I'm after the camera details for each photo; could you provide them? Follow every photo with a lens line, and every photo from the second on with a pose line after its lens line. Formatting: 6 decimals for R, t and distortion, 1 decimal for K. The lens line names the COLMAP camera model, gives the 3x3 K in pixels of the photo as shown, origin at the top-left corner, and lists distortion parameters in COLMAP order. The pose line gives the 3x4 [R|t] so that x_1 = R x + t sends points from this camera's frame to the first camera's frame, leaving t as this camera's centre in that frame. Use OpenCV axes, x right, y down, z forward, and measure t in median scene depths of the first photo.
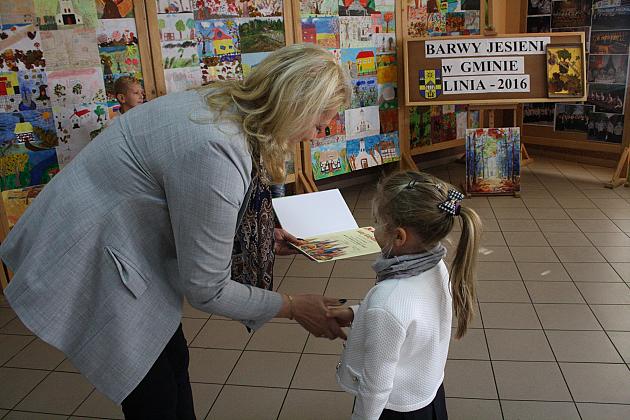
lens RADIAL K [[578.7, 0, 312.2], [0, 578.7, 216.3], [0, 0, 1]] dist [-0.142908, 0.132428]
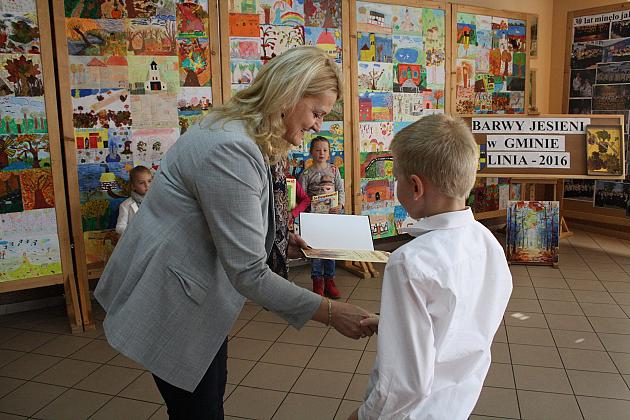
lens RADIAL K [[564.7, 0, 310.0], [0, 564.7, 209.1], [0, 0, 1]] dist [-0.160972, 0.158080]
pose [[0.994554, 0.055487, -0.088221, -0.004692], [-0.065606, 0.991048, -0.116272, 0.006926], [0.080980, 0.121427, 0.989292, -0.048208]]
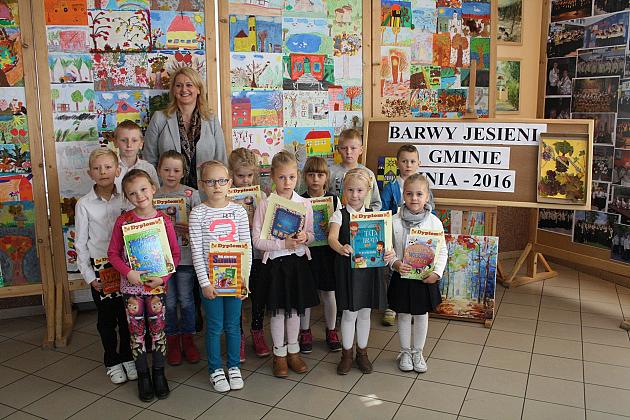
lens RADIAL K [[578.7, 0, 319.4], [0, 578.7, 211.9], [0, 0, 1]] dist [-0.142908, 0.132428]
pose [[0.964403, 0.089435, -0.248854, 0.326280], [-0.116528, 0.988505, -0.096331, -0.088431], [0.237378, 0.121901, 0.963739, 0.188787]]
